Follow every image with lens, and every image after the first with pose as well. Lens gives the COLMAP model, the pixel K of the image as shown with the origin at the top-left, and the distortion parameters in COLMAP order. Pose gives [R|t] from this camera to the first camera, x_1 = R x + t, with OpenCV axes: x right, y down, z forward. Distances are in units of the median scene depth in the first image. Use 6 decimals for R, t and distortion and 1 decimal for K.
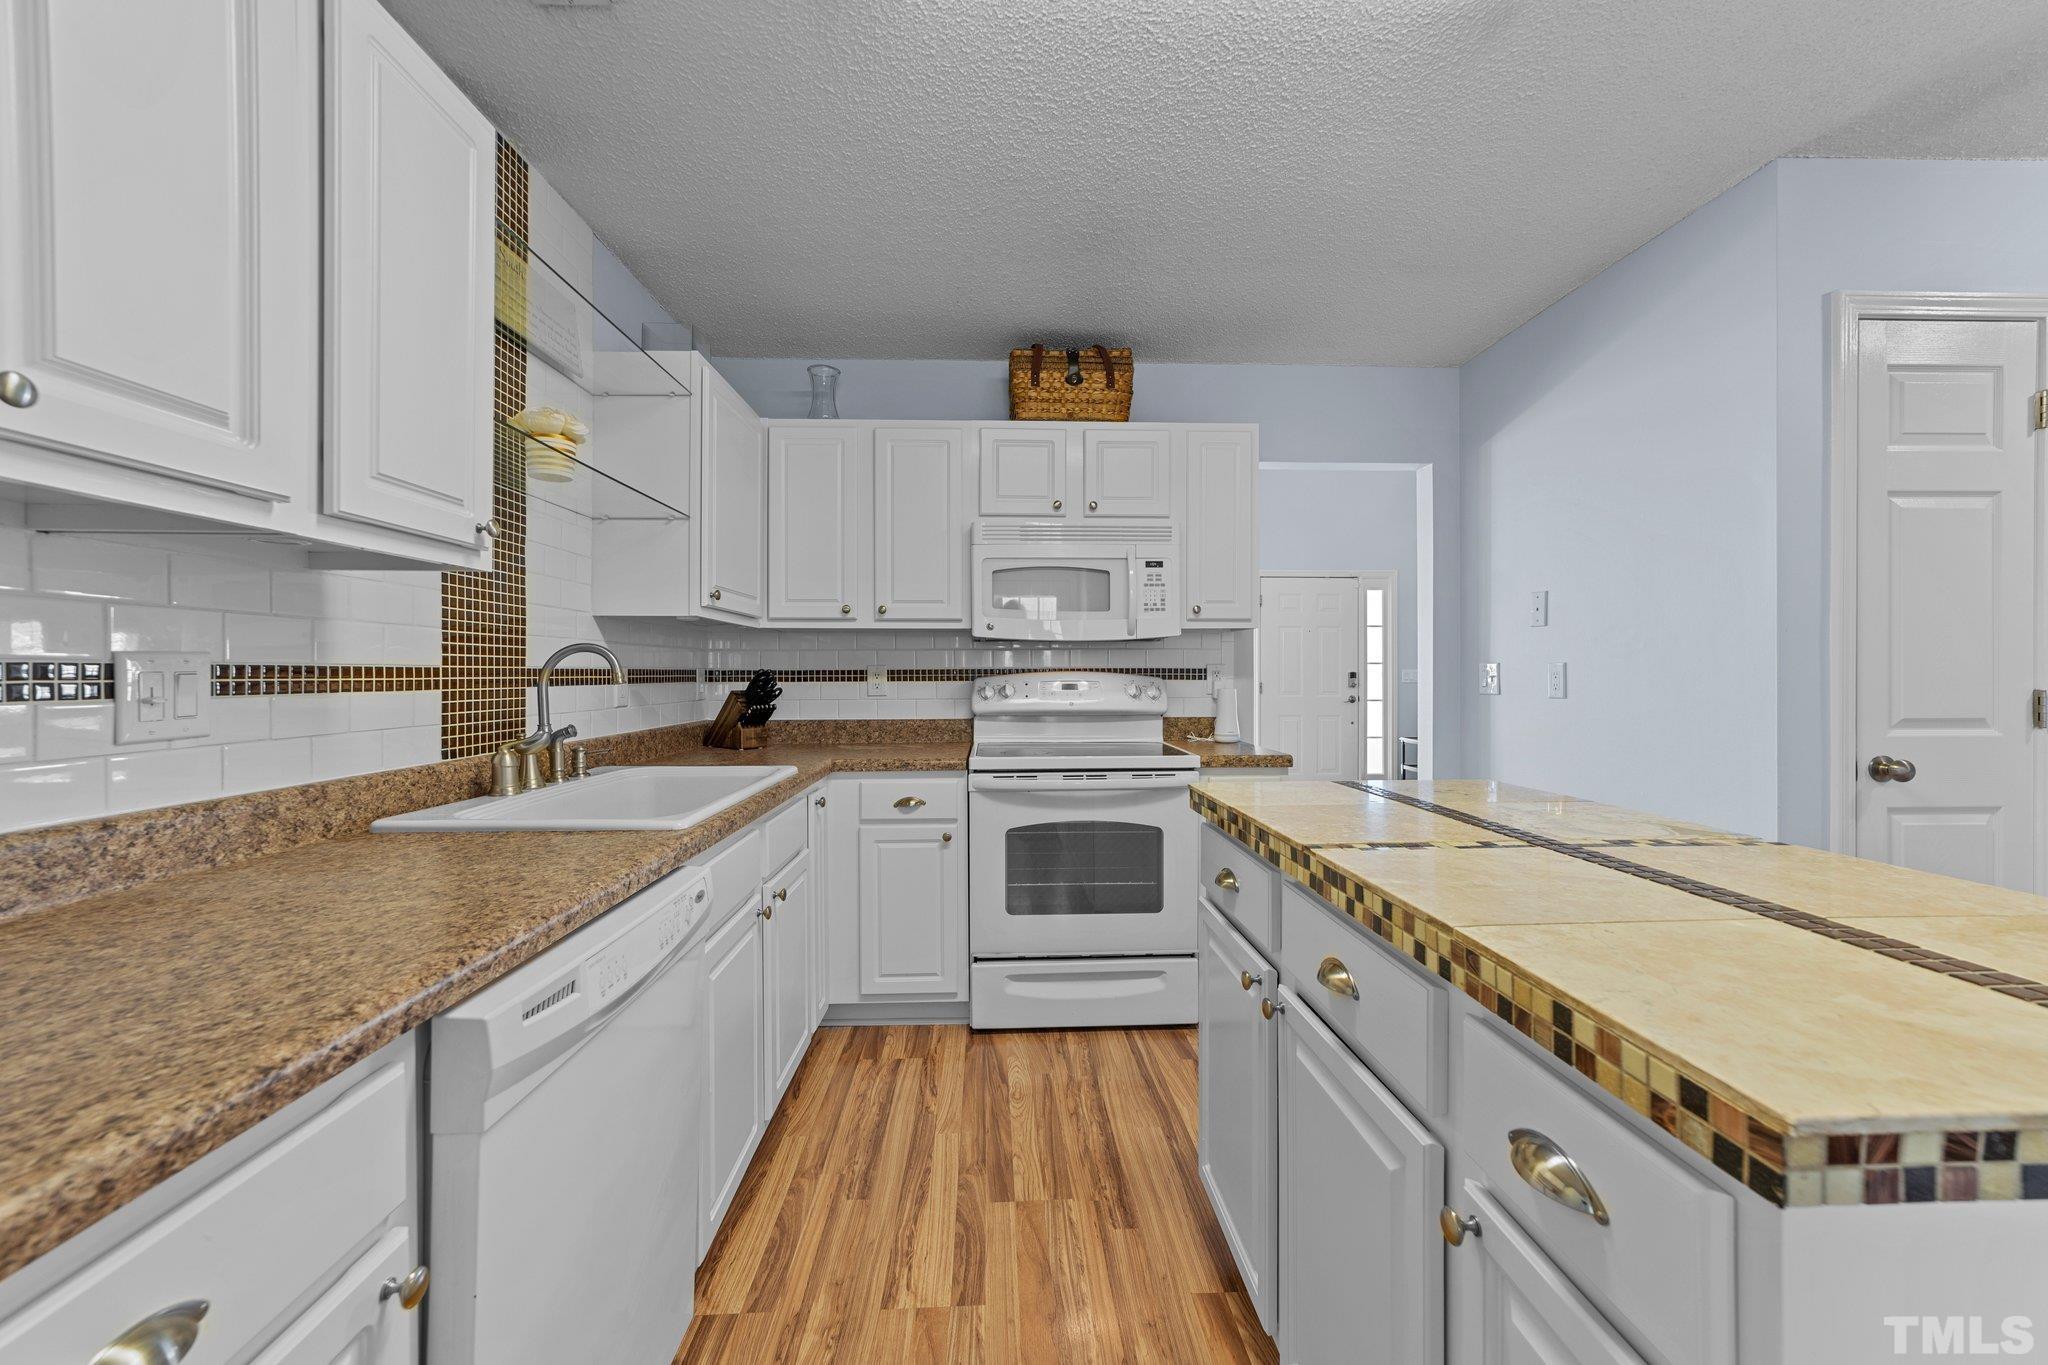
lens RADIAL K [[797.7, 0, 1025.3], [0, 797.7, 668.7], [0, 0, 1]] dist [-0.011187, 0.004130]
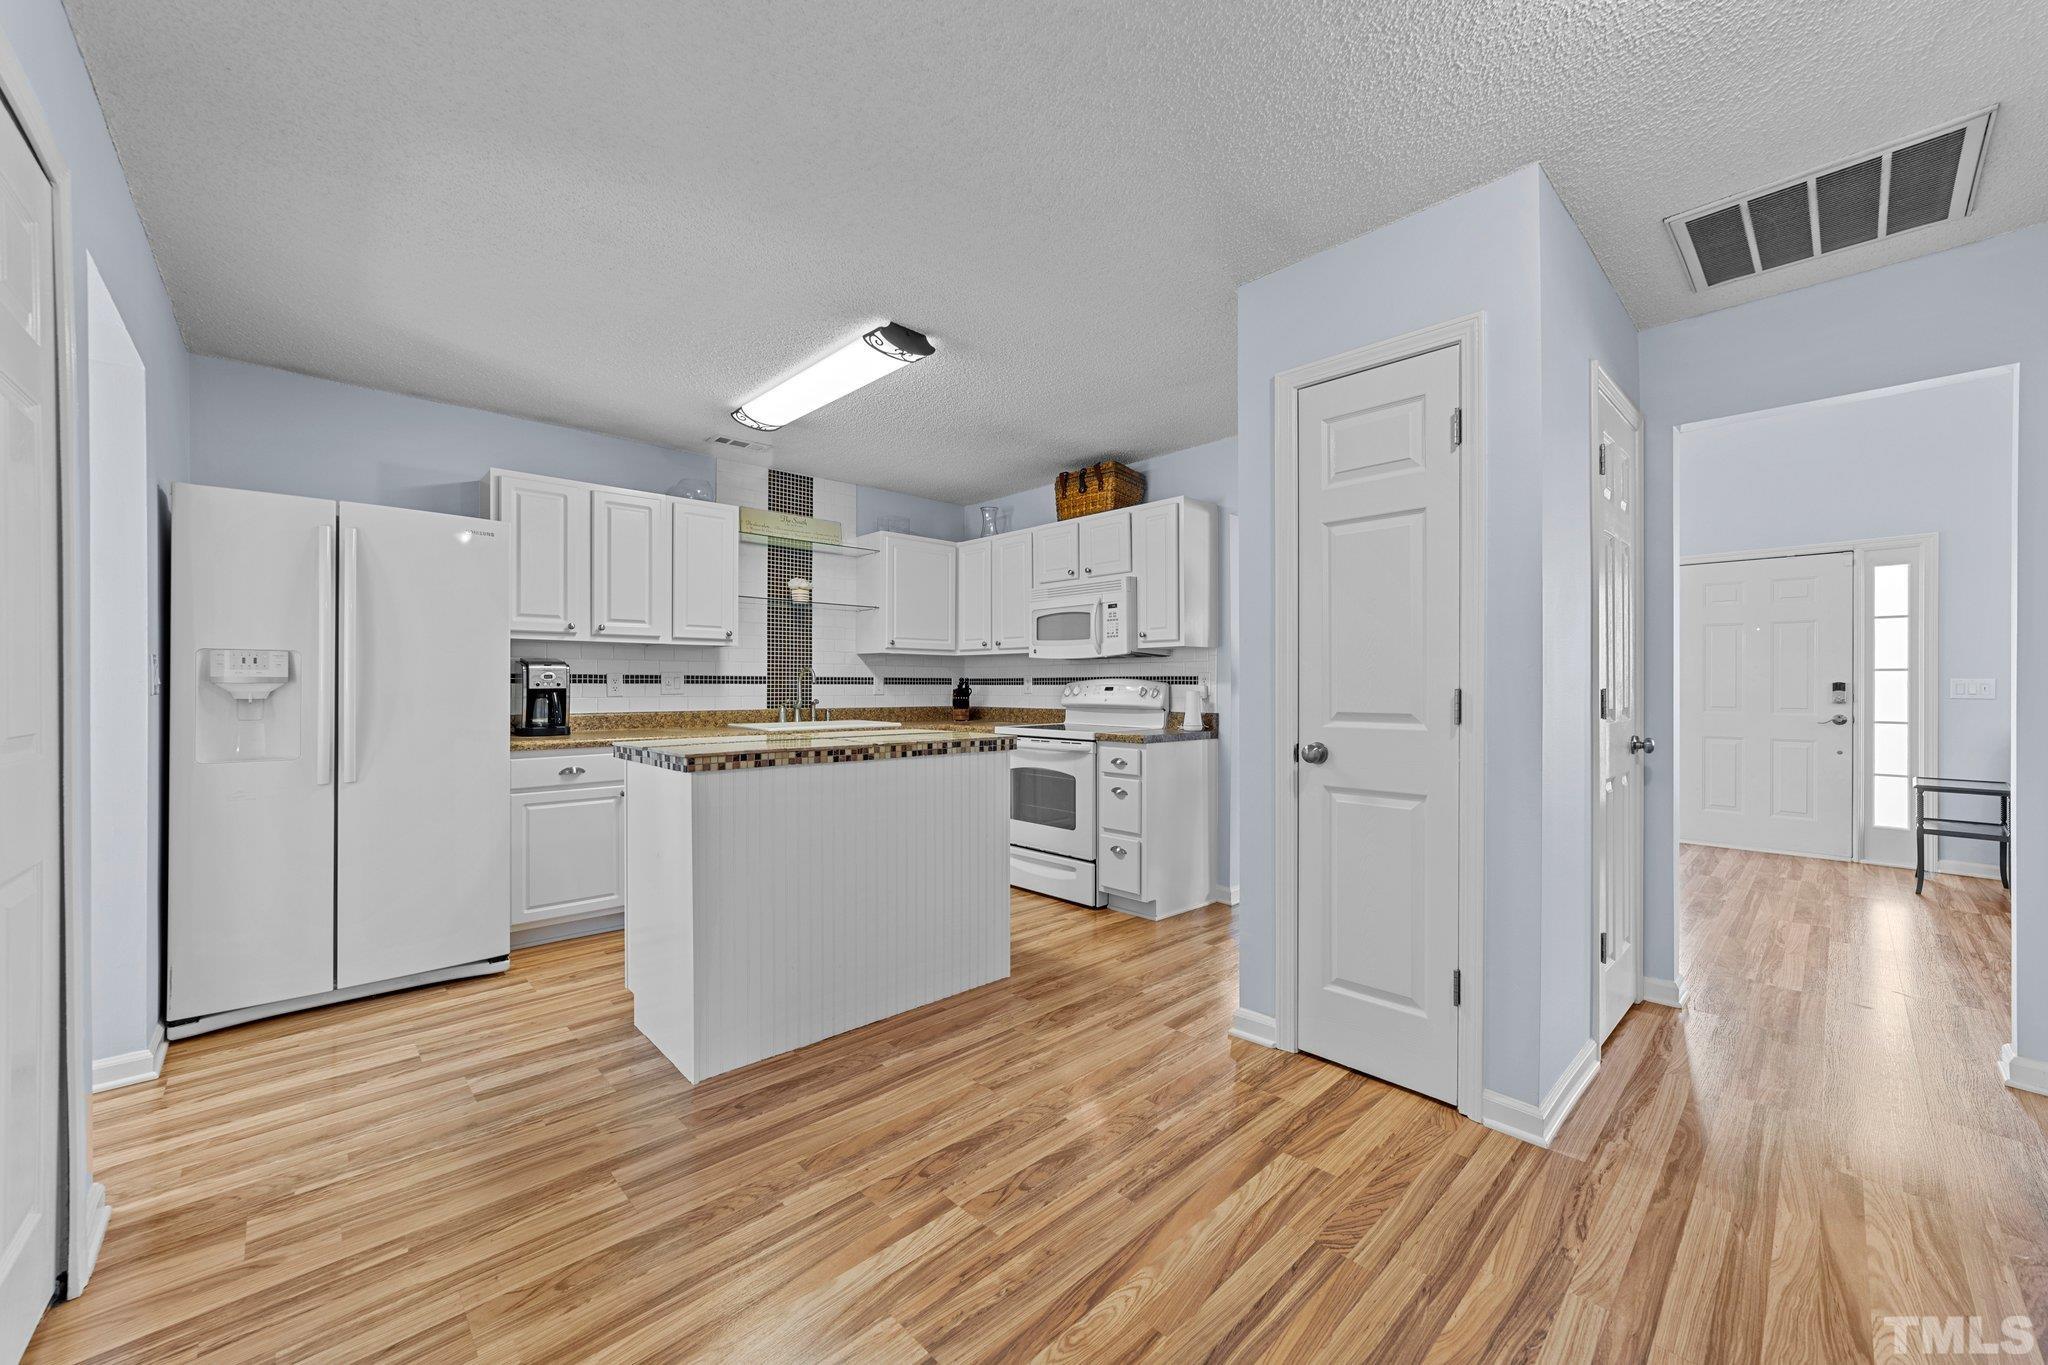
lens RADIAL K [[797.7, 0, 1022.6], [0, 797.7, 682.6], [0, 0, 1]] dist [-0.011187, 0.004130]
pose [[0.649163, -0.000797, -0.760649, 1.393461], [-0.000070, 0.999999, -0.001108, 0.016169], [0.760650, 0.000773, 0.649162, -0.112924]]
